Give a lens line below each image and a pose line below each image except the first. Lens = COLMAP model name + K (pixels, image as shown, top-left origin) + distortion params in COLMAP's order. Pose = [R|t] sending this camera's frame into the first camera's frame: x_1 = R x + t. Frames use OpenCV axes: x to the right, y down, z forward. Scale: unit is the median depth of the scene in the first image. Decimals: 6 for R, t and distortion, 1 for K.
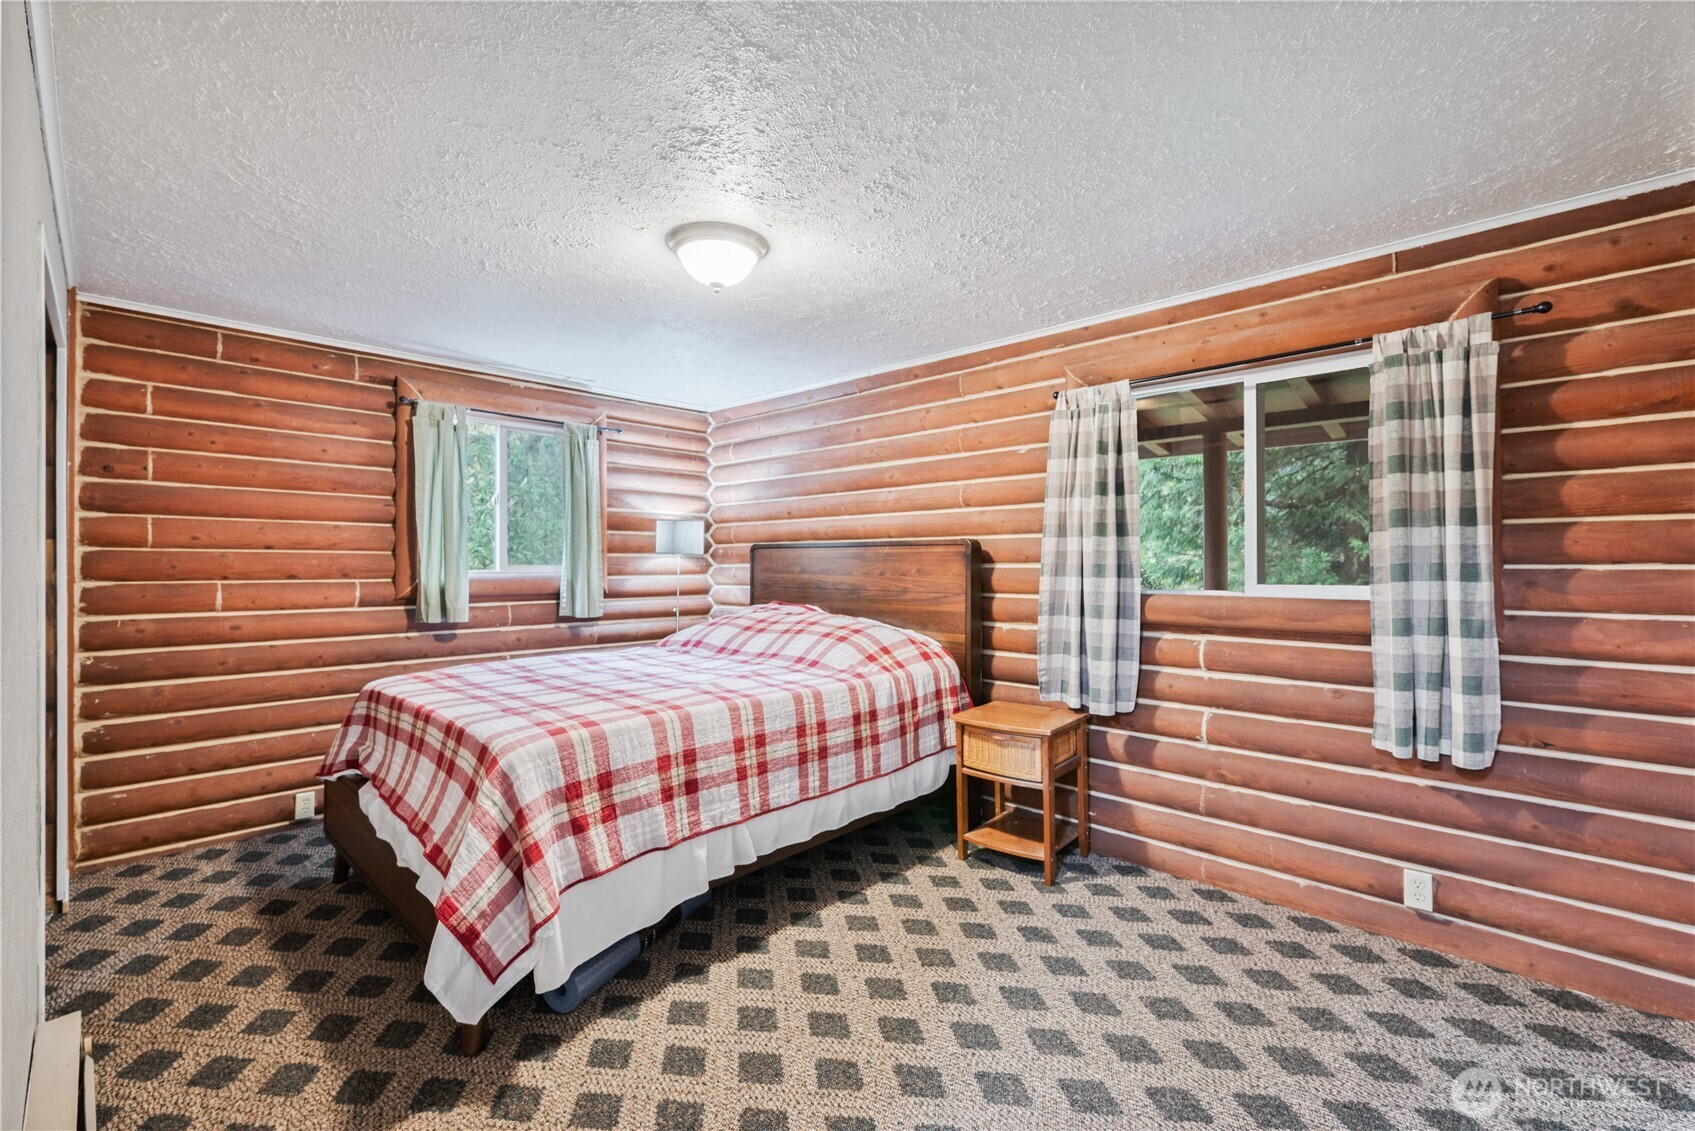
lens RADIAL K [[703.8, 0, 848.9], [0, 703.8, 563.1], [0, 0, 1]] dist [0.000101, -0.000137]
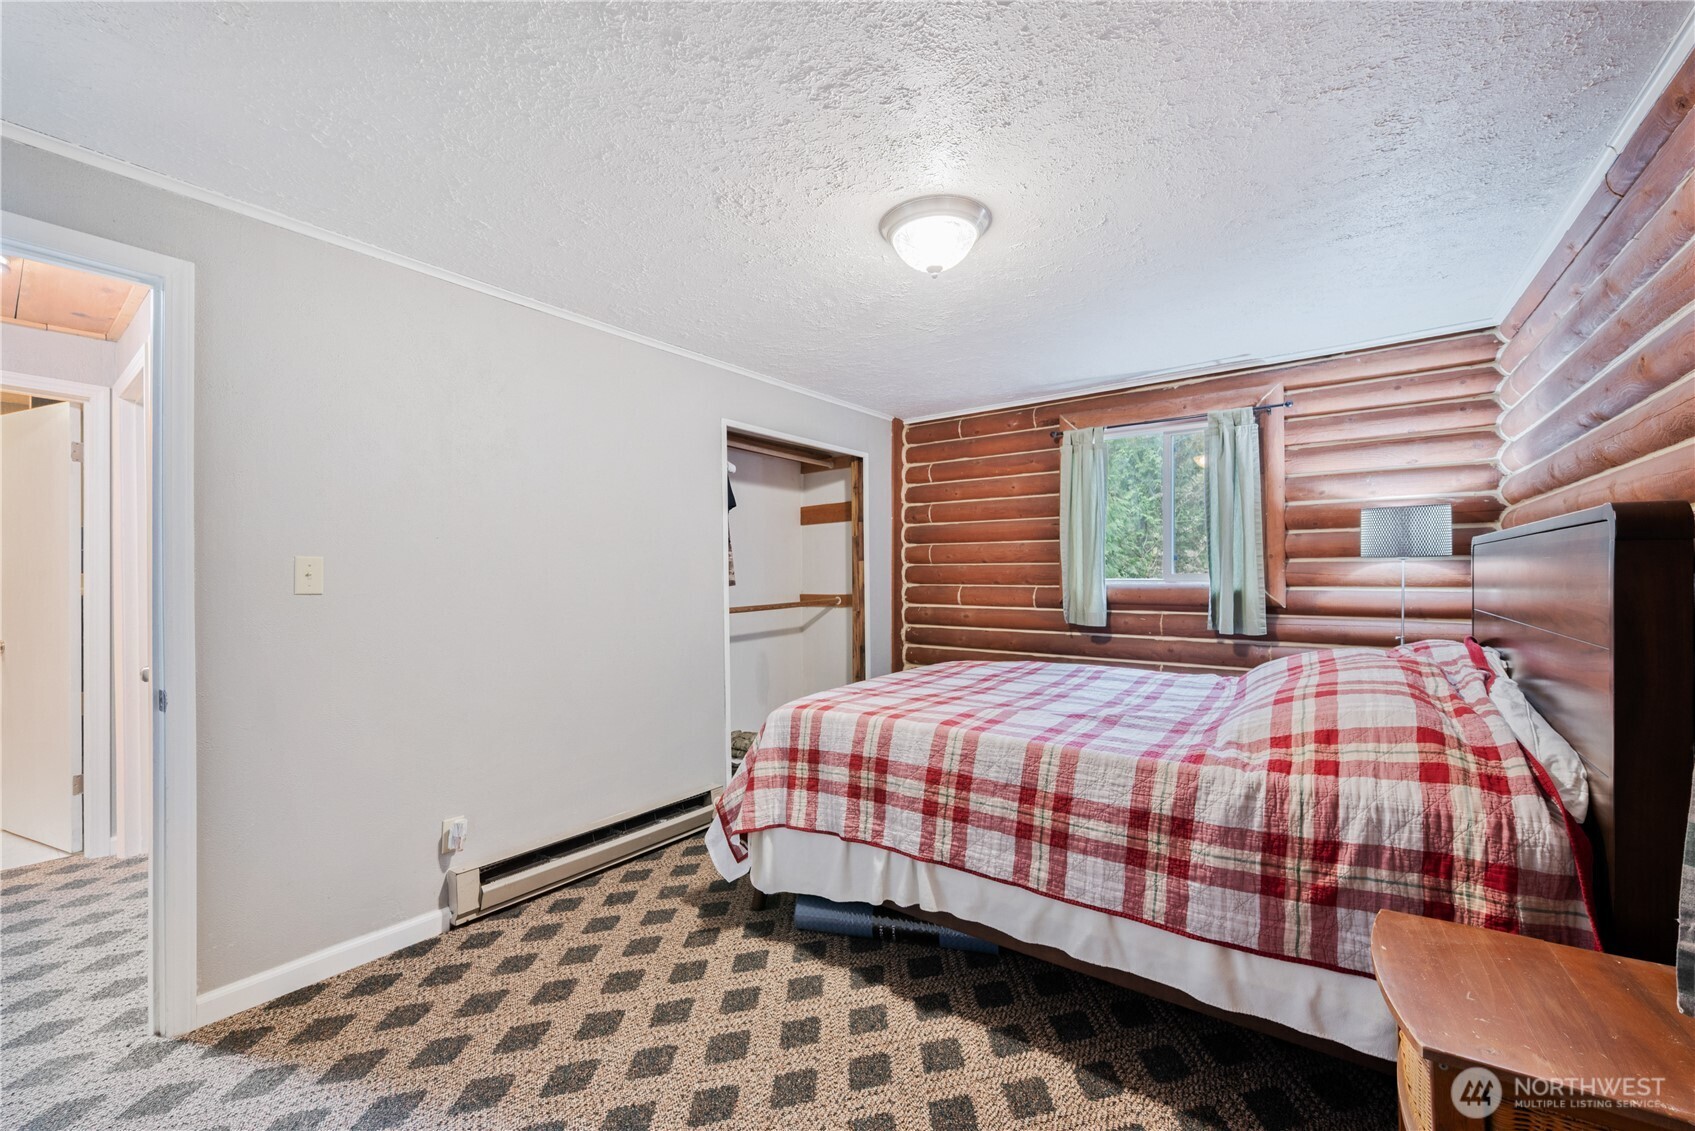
lens RADIAL K [[667.0, 0, 850.2], [0, 667.0, 574.7], [0, 0, 1]] dist [-0.003631, -0.000068]
pose [[0.137596, 0.000457, -0.990488, 0.537007], [0.006275, 0.999979, 0.001333, 0.000614], [0.990468, -0.006399, 0.137591, 0.626360]]
